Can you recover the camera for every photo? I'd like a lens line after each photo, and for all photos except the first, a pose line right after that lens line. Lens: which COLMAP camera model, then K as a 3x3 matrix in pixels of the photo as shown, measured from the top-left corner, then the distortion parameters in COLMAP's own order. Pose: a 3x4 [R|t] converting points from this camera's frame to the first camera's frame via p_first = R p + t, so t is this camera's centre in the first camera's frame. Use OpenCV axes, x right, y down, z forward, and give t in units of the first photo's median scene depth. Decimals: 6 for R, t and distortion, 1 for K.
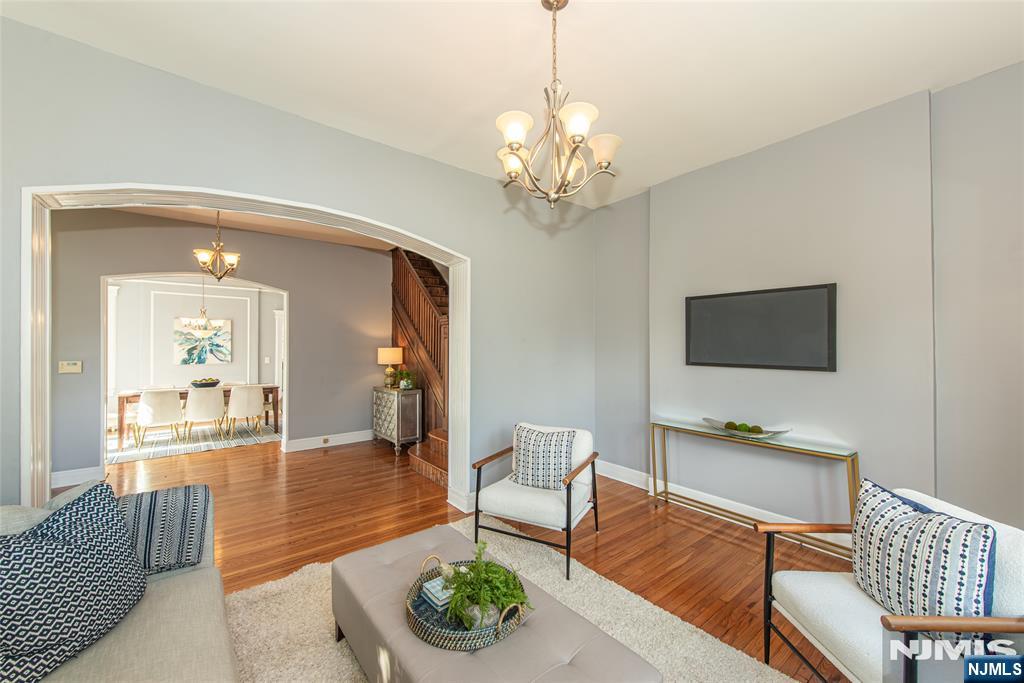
lens RADIAL K [[407.8, 0, 520.9], [0, 407.8, 341.4], [0, 0, 1]] dist [0.009302, -0.000586]
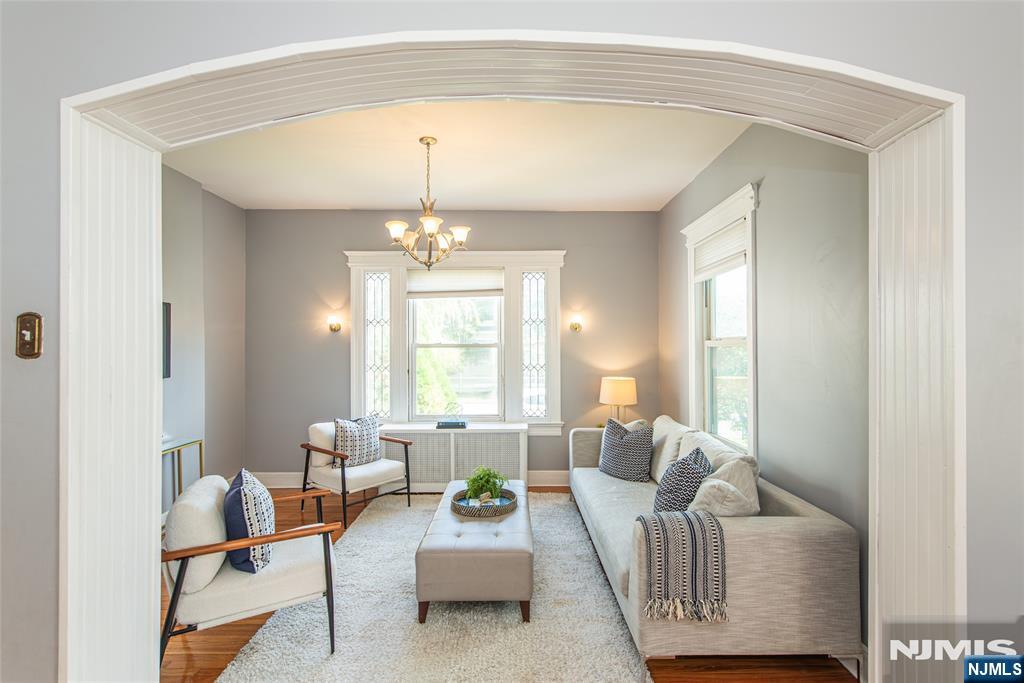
lens RADIAL K [[474.9, 0, 510.2], [0, 474.9, 340.8], [0, 0, 1]] dist [0.008444, -0.000349]
pose [[-0.765999, 0.008038, 0.642792, -0.419374], [-0.006265, 0.999781, -0.019969, -0.004784], [-0.642812, -0.019324, -0.765781, 0.687326]]
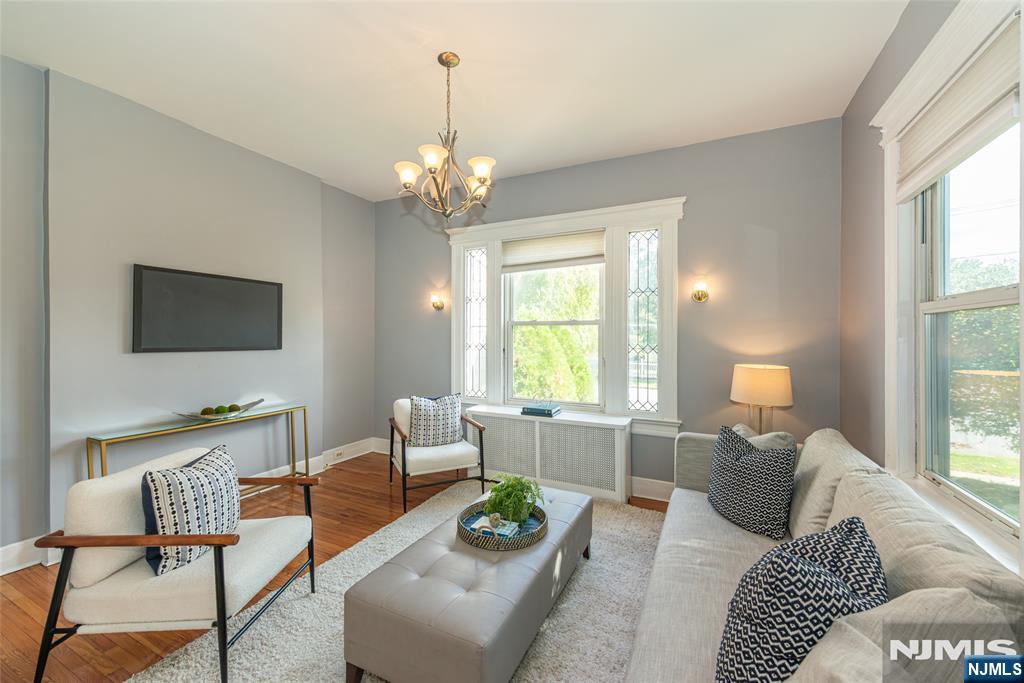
lens RADIAL K [[407.8, 0, 505.9], [0, 407.8, 334.8], [0, 0, 1]] dist [0.009302, -0.000586]
pose [[-0.401513, -0.001423, 0.915852, -0.362228], [-0.014191, 0.999888, -0.004667, 0.011141], [-0.915743, -0.014870, -0.401489, 0.417529]]
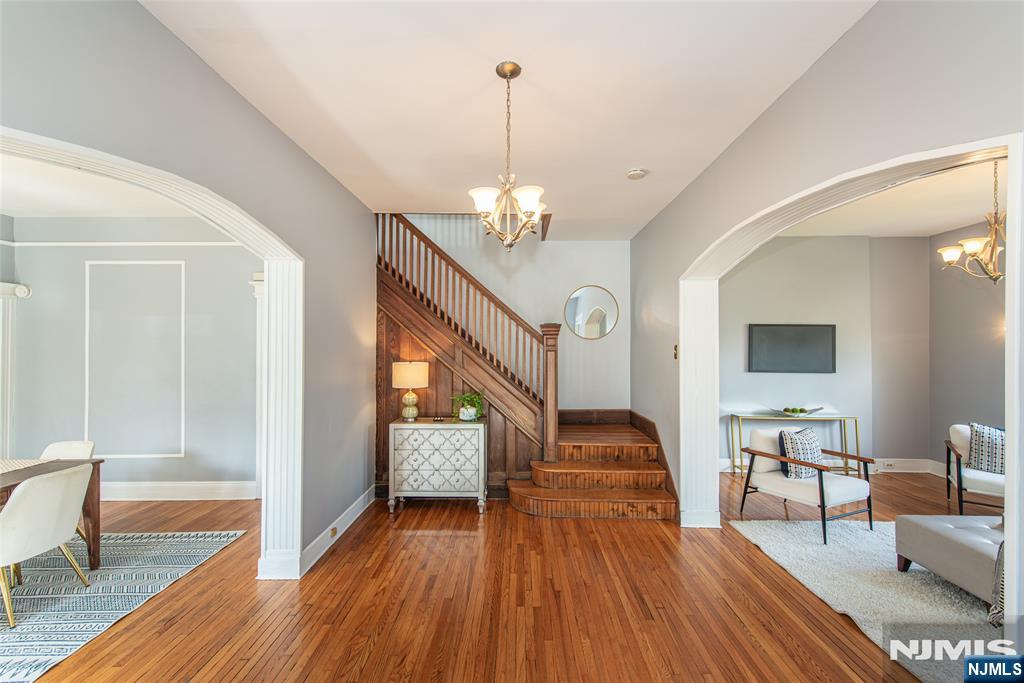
lens RADIAL K [[407.8, 0, 526.4], [0, 407.8, 342.0], [0, 0, 1]] dist [0.009302, -0.000586]
pose [[0.638327, 0.011270, 0.769683, -0.735441], [-0.012217, 0.999915, -0.004509, -0.019117], [-0.769669, -0.006525, 0.638410, 0.431406]]
